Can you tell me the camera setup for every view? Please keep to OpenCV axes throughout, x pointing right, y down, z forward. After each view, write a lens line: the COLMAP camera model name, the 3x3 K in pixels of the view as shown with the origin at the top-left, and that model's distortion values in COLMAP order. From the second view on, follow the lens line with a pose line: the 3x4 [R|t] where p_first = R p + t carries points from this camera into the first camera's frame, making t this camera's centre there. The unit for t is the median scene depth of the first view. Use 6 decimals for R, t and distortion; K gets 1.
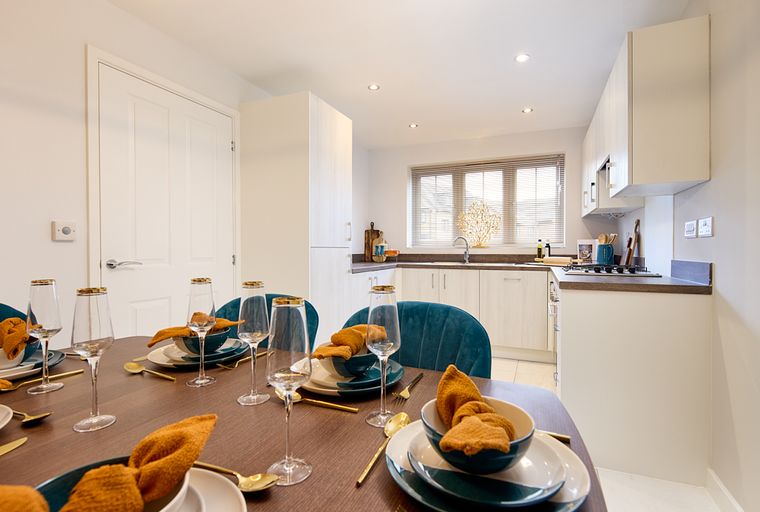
lens RADIAL K [[373.3, 0, 377.4], [0, 373.3, 253.4], [0, 0, 1]] dist [-0.003824, -0.001106]
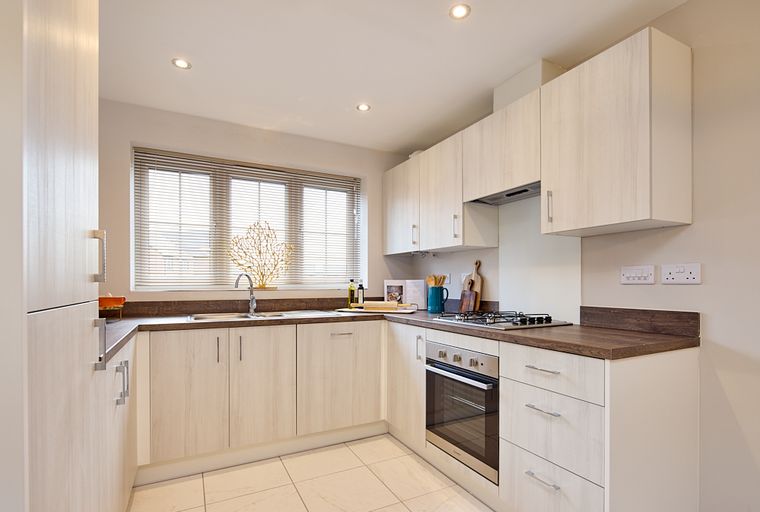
lens RADIAL K [[367.2, 0, 381.6], [0, 367.2, 286.9], [0, 0, 1]] dist [0.000916, -0.000102]
pose [[0.611301, -0.006235, 0.791374, -0.147378], [0.009575, 0.999954, 0.000482, -0.020693], [-0.791341, 0.007283, 0.611332, 0.473392]]
